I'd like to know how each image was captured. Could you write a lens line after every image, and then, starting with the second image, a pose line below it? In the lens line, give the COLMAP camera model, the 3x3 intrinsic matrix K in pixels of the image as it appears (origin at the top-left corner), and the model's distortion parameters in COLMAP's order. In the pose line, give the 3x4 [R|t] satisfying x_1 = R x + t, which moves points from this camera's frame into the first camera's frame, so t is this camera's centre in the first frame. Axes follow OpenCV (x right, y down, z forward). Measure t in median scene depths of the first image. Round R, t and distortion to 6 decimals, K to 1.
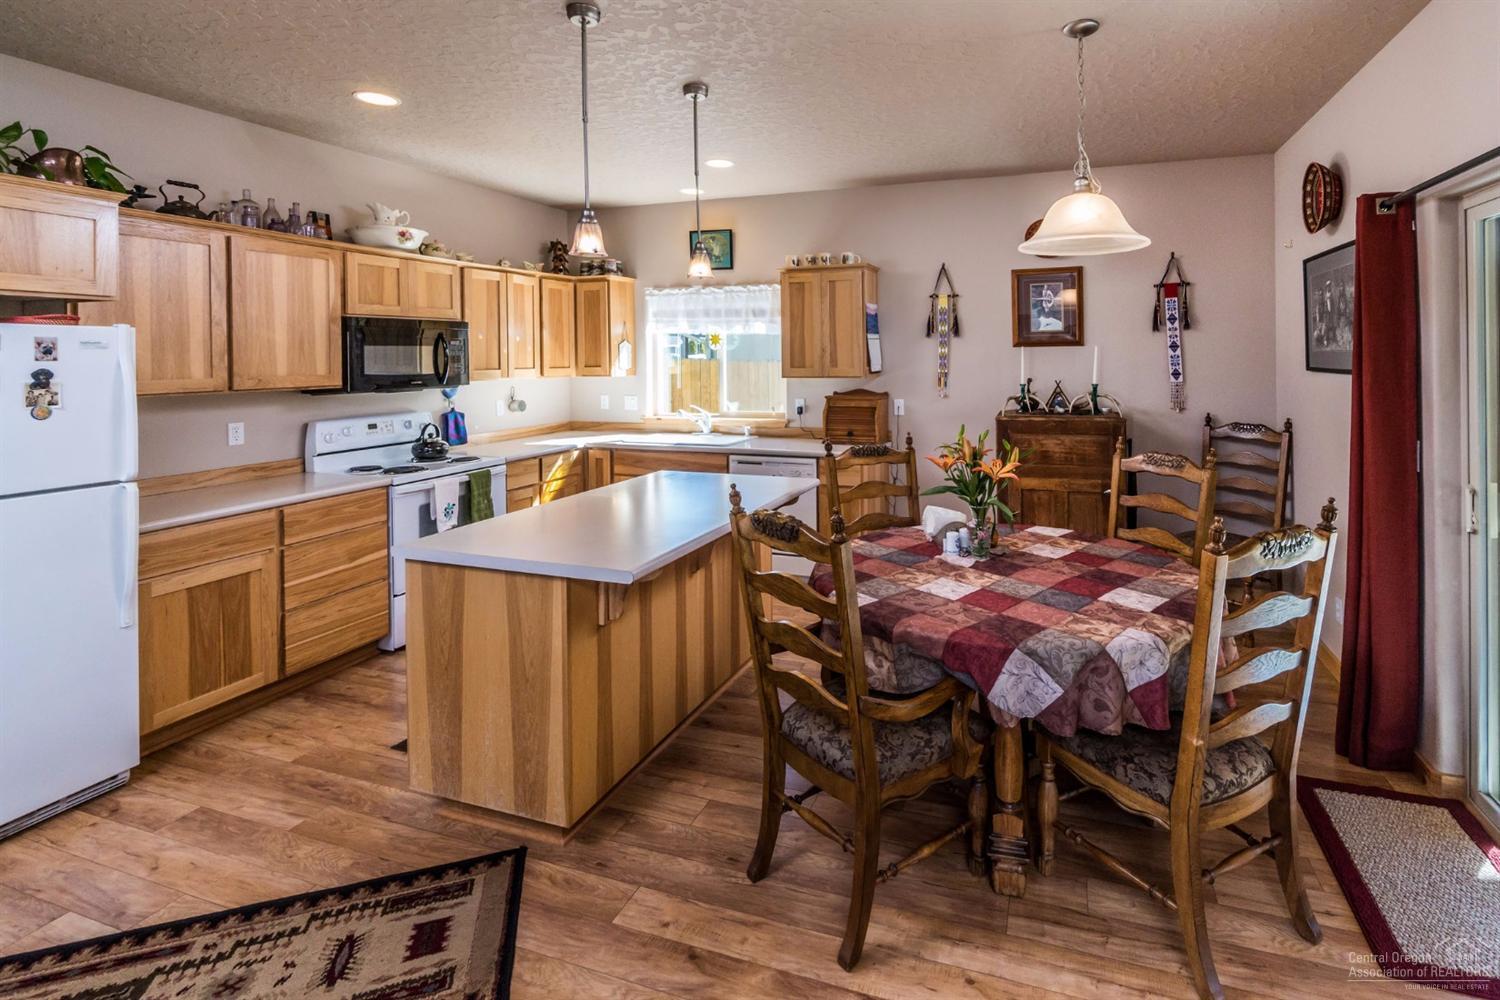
lens RADIAL K [[652.0, 0, 758.3], [0, 652.0, 491.1], [0, 0, 1]] dist [0.003204, 0.001313]
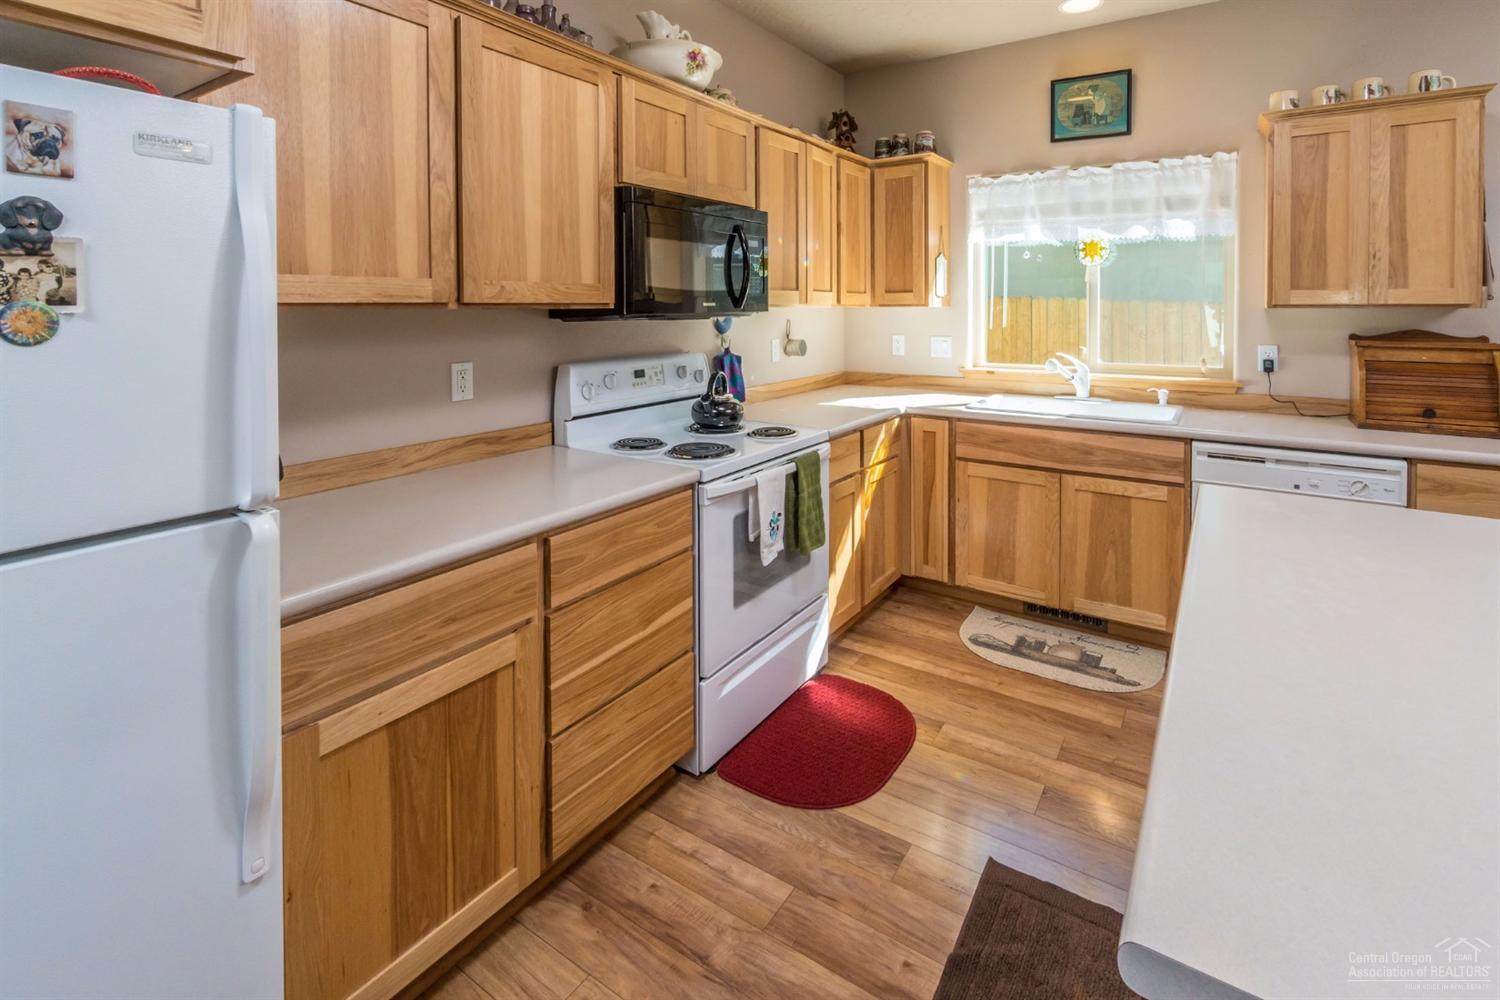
lens RADIAL K [[652.0, 0, 744.7], [0, 652.0, 507.9], [0, 0, 1]] dist [0.003204, 0.001313]
pose [[0.970144, 0.079189, -0.229236, -0.327947], [-0.055464, 0.992585, 0.108158, -0.042264], [0.236101, -0.092214, 0.967343, 0.384731]]
